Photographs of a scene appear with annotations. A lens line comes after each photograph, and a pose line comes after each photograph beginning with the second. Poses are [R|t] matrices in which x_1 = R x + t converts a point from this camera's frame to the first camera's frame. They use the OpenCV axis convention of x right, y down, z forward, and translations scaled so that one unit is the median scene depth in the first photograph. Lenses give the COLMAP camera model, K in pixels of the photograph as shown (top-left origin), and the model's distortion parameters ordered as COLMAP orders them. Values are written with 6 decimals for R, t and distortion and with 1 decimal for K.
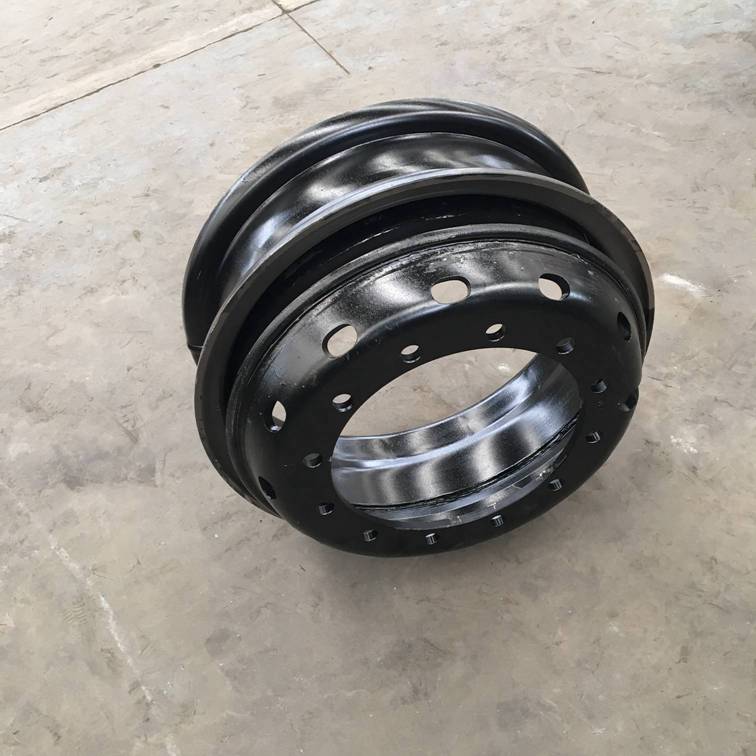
lens RADIAL K [[853.0, 0, 380.5], [0, 853.0, 381.0], [0, 0, 1]] dist [0.103774, -0.174821]
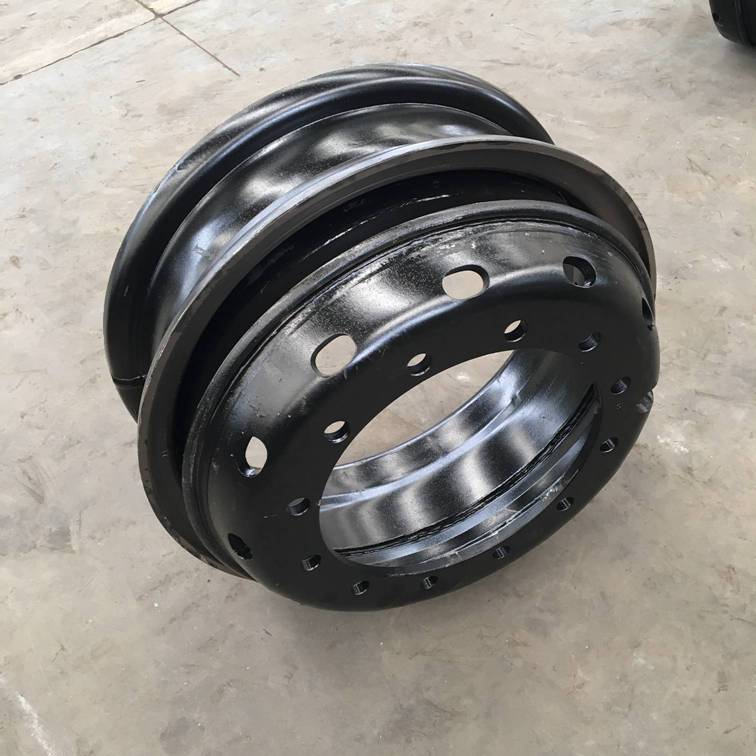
lens RADIAL K [[853.0, 0, 380.5], [0, 853.0, 381.0], [0, 0, 1]] dist [0.103774, -0.174821]
pose [[0.986818, -0.081831, 0.139619, -0.078535], [0.085183, 0.996199, -0.018195, -0.003134], [-0.137599, 0.029848, 0.990038, 0.137011]]
